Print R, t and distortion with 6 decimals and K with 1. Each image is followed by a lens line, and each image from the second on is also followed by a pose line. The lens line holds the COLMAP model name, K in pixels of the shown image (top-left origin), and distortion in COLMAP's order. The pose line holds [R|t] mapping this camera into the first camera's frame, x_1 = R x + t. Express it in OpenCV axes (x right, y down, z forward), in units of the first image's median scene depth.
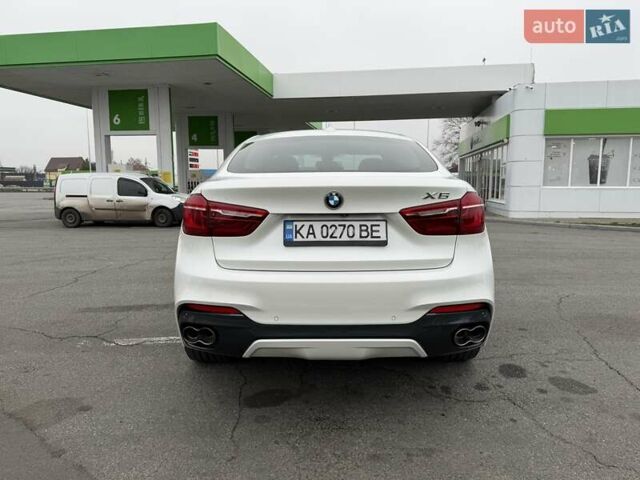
lens RADIAL K [[472.9, 0, 320.0], [0, 472.9, 246.6], [0, 0, 1]] dist [0.076287, -0.113051]
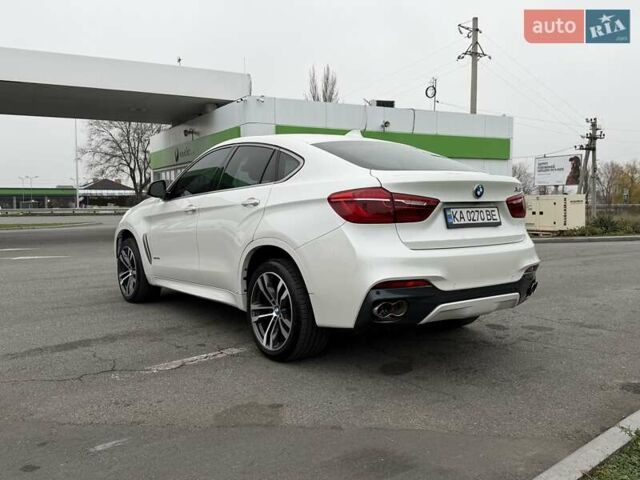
lens RADIAL K [[595.8, 0, 319.5], [0, 595.8, 250.3], [0, 0, 1]] dist [0.115342, -0.002196]
pose [[0.799275, -0.048651, 0.598993, -1.284410], [0.082764, 0.996131, -0.029531, 0.074740], [-0.595239, 0.073179, 0.800209, -0.062979]]
